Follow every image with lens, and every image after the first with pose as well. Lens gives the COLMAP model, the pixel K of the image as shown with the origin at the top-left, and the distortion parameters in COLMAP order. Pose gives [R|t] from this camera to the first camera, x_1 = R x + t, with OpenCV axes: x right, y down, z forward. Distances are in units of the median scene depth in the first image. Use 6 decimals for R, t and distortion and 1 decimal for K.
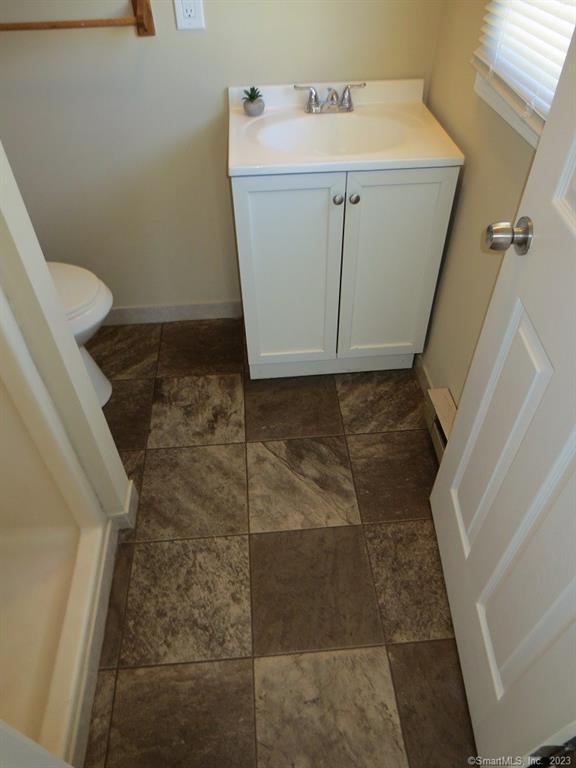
lens RADIAL K [[542.3, 0, 288.0], [0, 542.3, 384.0], [0, 0, 1]] dist [-0.031189, 0.007889]
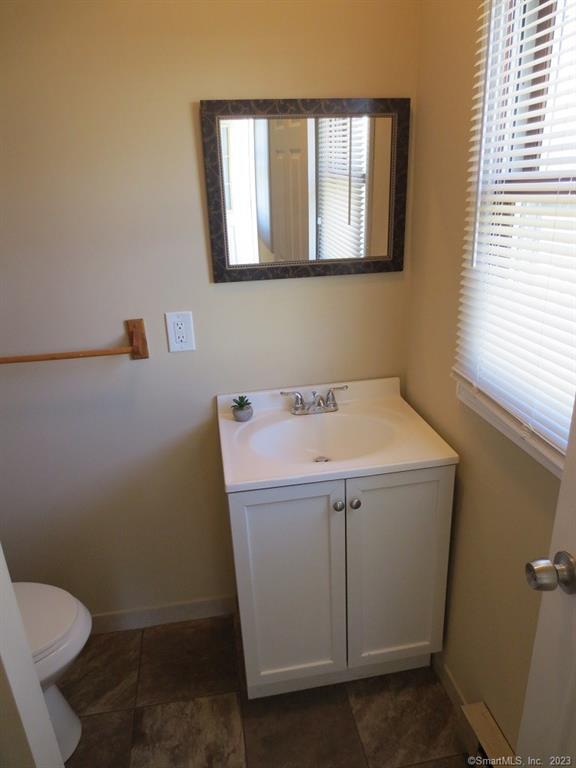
lens RADIAL K [[539.1, 0, 293.5], [0, 539.1, 385.0], [0, 0, 1]] dist [-0.030548, 0.002652]
pose [[0.995383, -0.055821, 0.078082, -0.043054], [0.083463, 0.905100, -0.416926, -0.120177], [-0.047399, 0.421518, 0.905580, 0.033567]]
